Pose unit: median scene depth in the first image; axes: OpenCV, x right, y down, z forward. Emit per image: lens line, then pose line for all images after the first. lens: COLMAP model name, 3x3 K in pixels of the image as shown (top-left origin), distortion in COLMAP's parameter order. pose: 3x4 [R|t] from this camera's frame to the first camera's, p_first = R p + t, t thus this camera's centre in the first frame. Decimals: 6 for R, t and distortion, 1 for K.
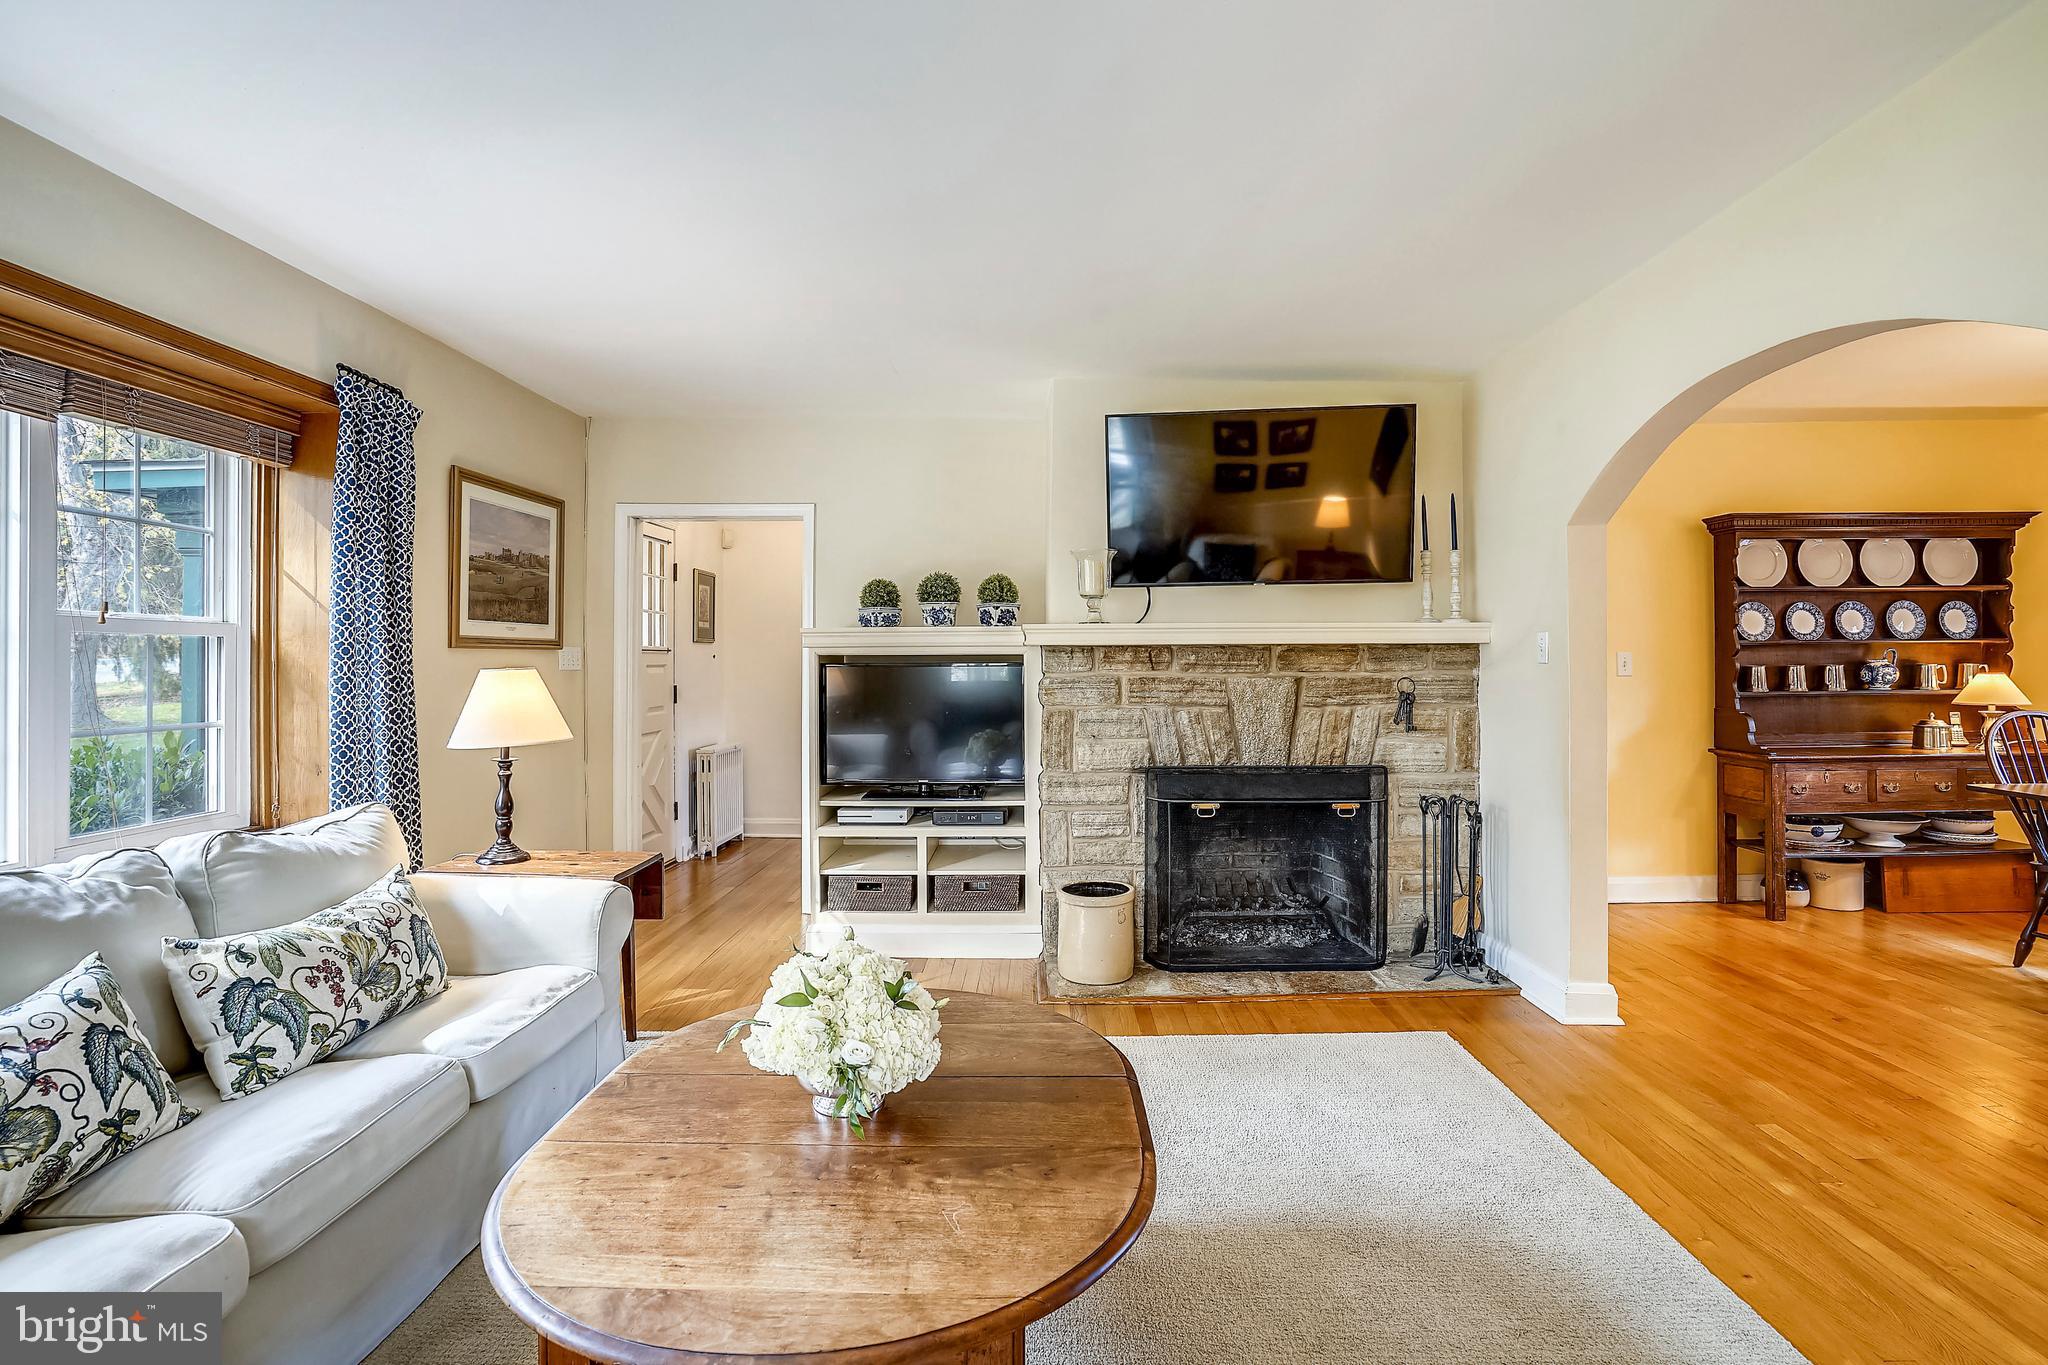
lens RADIAL K [[933.8, 0, 1034.7], [0, 933.8, 671.6], [0, 0, 1]] dist [-0.041848, 0.011862]
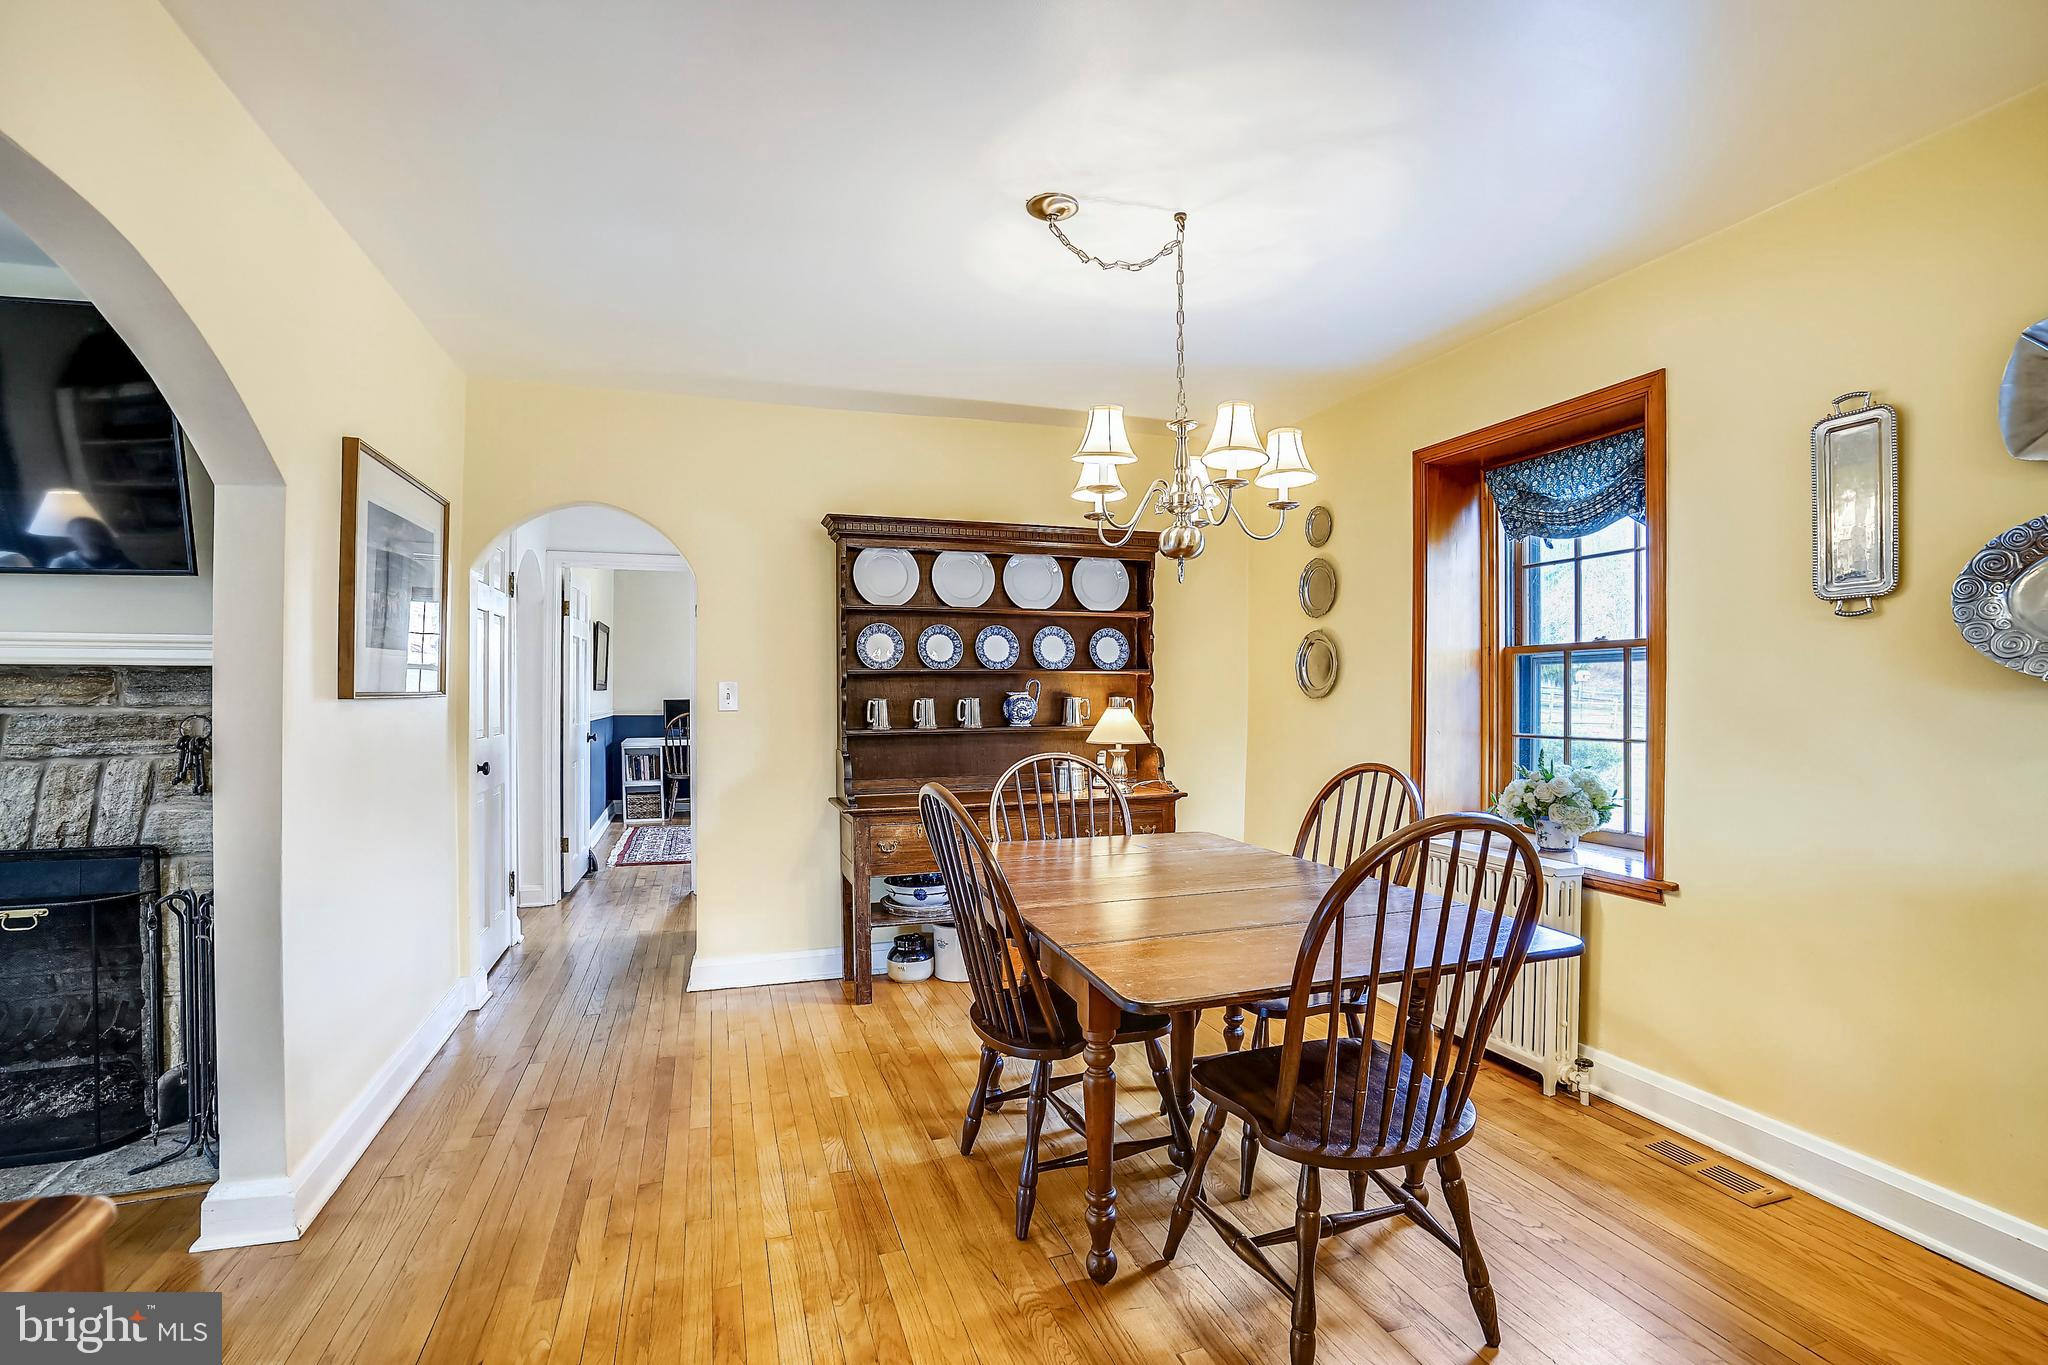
lens RADIAL K [[951.3, 0, 1035.1], [0, 951.3, 693.9], [0, 0, 1]] dist [-0.058277, 0.019461]
pose [[0.941583, 0.005858, 0.336731, 0.655079], [-0.005869, 0.999982, -0.000985, -0.011101], [-0.336731, -0.001049, 0.941600, 0.130509]]
